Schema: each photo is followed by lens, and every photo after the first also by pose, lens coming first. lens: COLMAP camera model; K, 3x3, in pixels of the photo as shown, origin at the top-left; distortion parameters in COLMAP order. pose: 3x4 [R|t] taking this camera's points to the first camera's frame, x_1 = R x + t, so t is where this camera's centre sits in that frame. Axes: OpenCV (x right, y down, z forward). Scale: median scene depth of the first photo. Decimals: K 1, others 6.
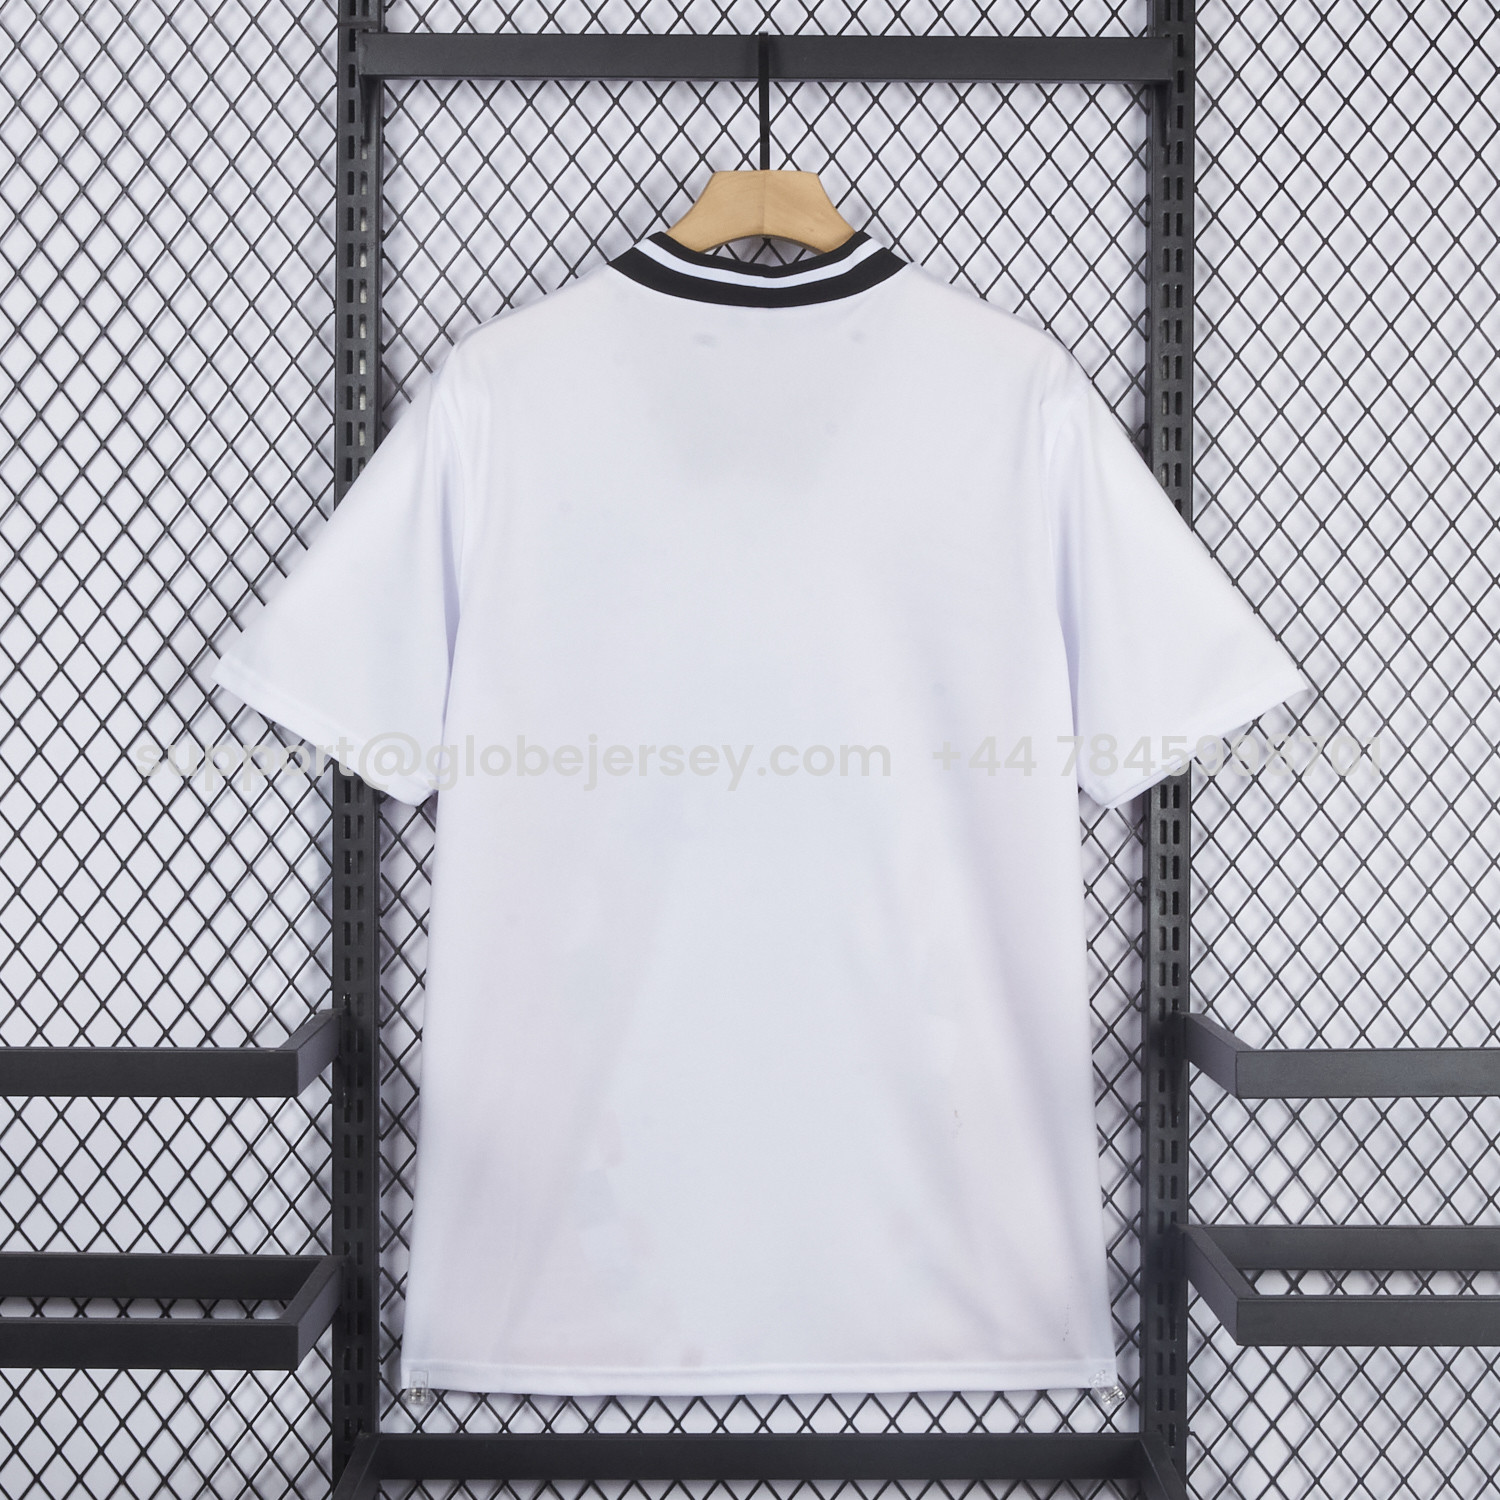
lens RADIAL K [[4230.1, 0, 750.6], [0, 4230.1, 758.5], [0, 0, 1]] dist [-0.010563, 0.000000]
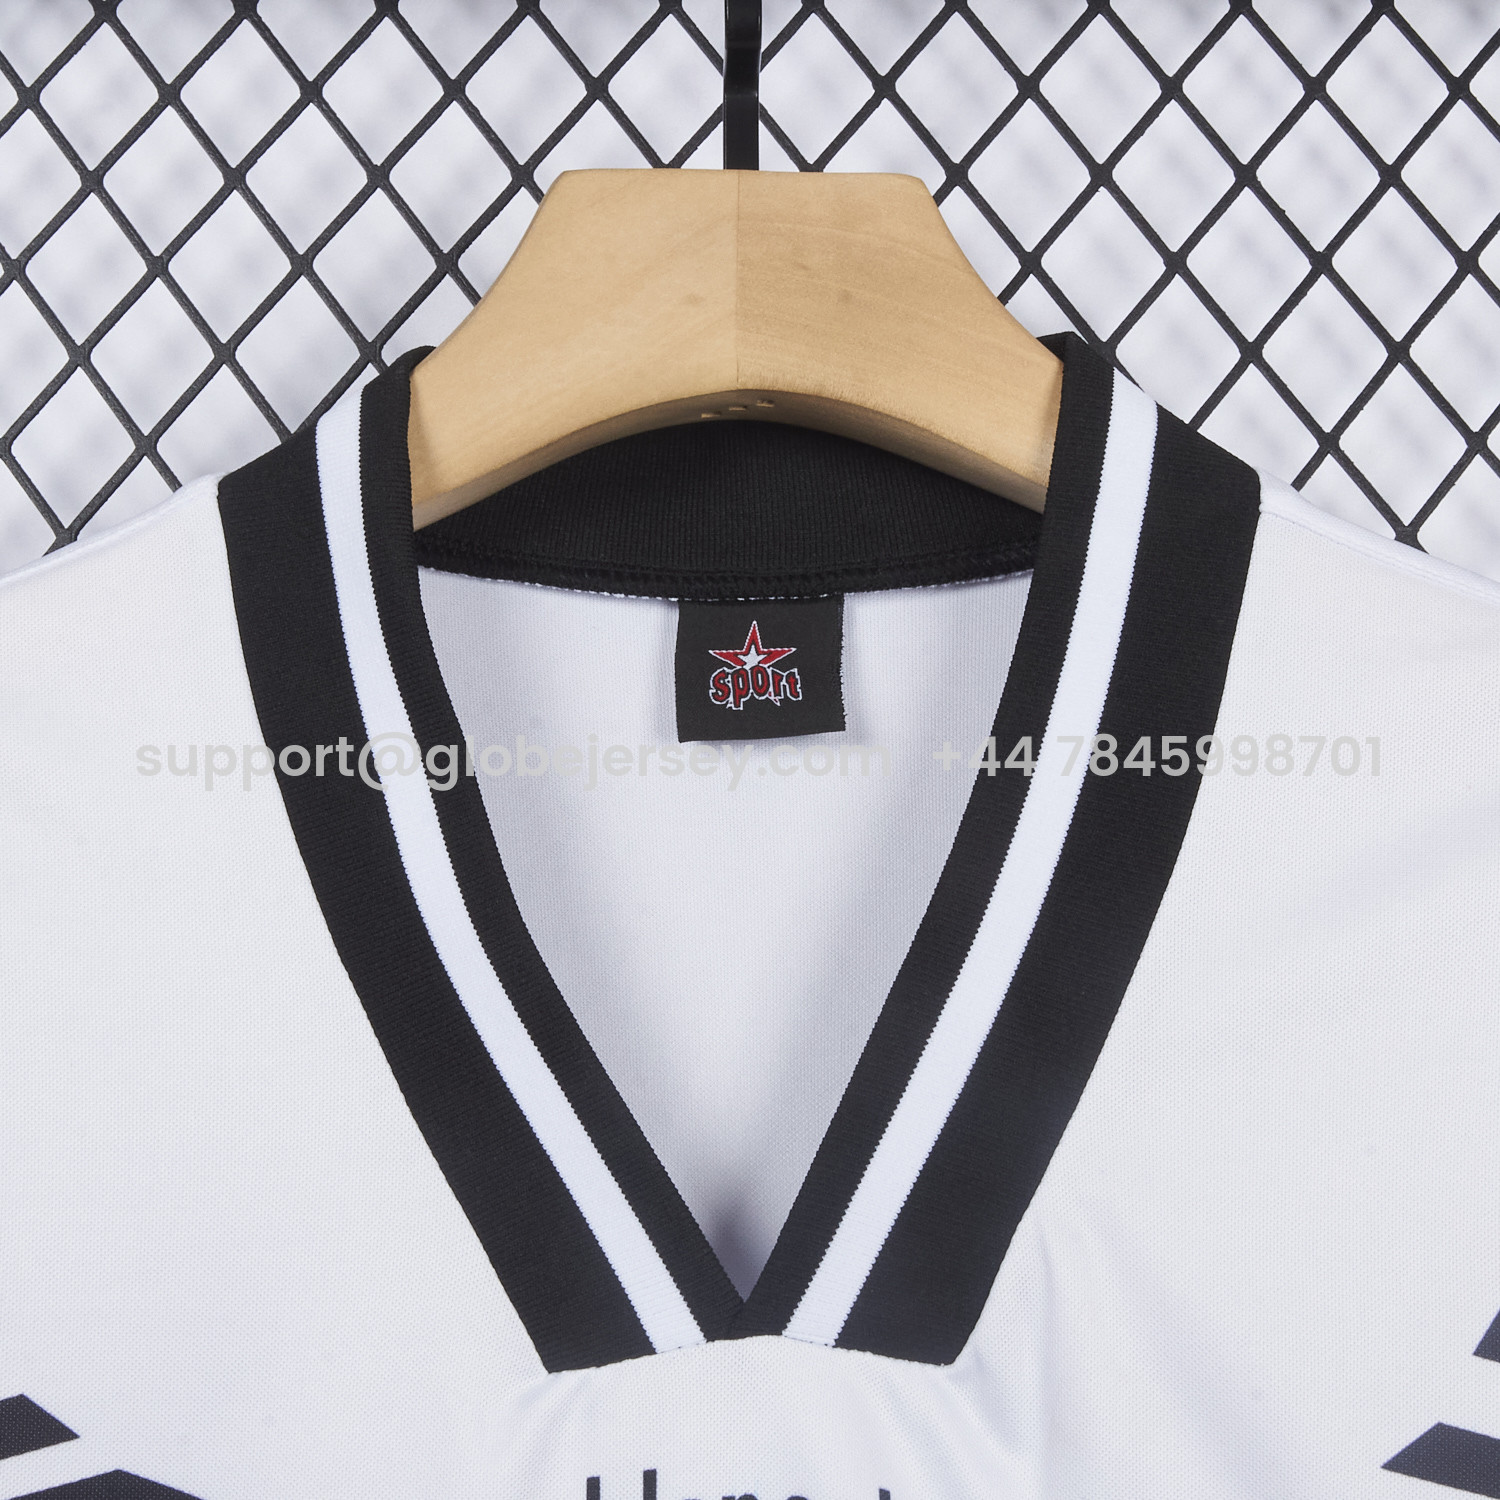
lens RADIAL K [[4230.1, 0, 757.9], [0, 4230.1, 755.7], [0, 0, 1]] dist [-0.010563, 0.000000]
pose [[0.999970, 0.006291, -0.004420, 0.006882], [-0.006939, 0.986040, -0.166365, -0.052275], [0.003312, 0.166391, 0.986054, 0.713998]]
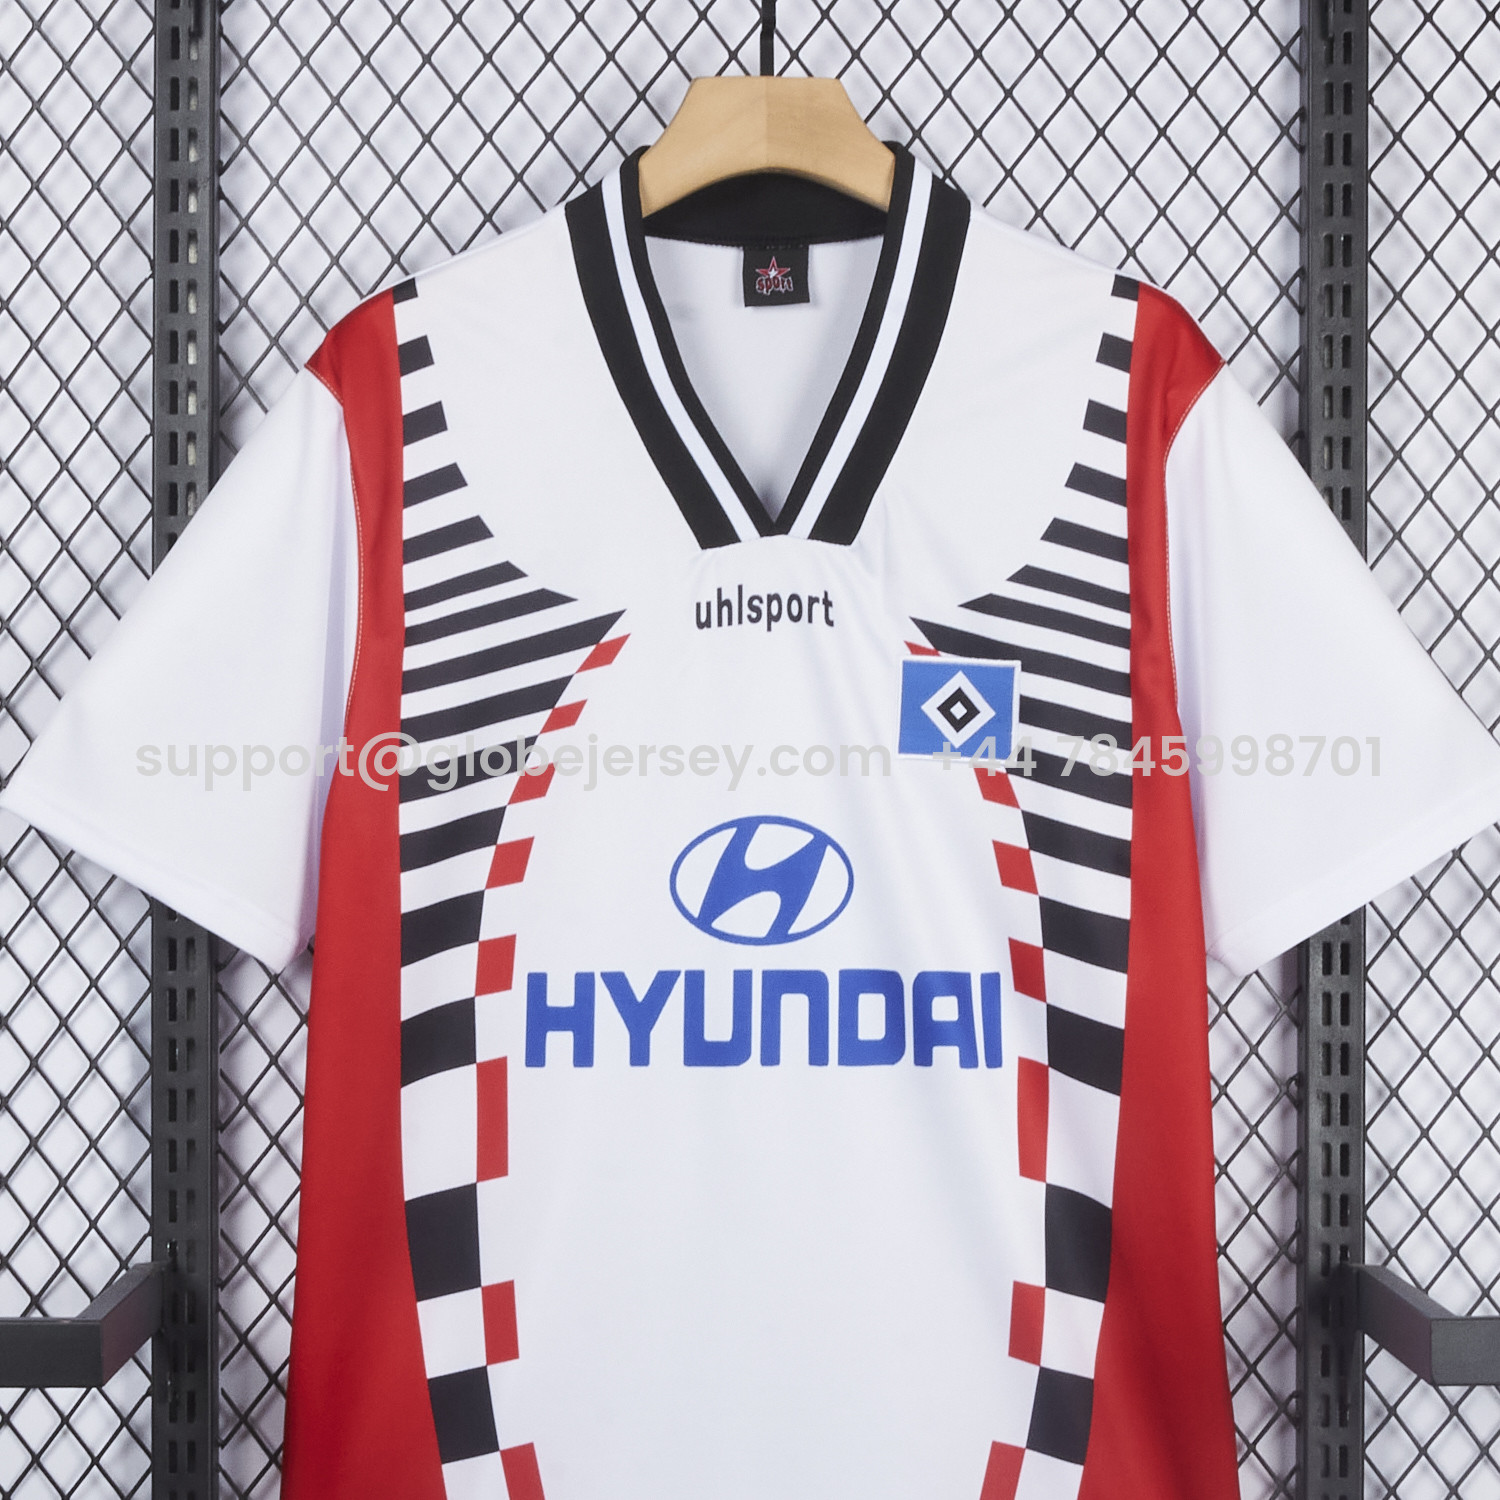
lens RADIAL K [[4230.1, 0, 756.4], [0, 4230.1, 759.6], [0, 0, 1]] dist [-0.010563, 0.000000]
pose [[0.999996, -0.002650, 0.001364, 0.001424], [0.002650, 0.999996, 0.000162, -0.024655], [-0.001365, -0.000159, 0.999999, 0.293325]]
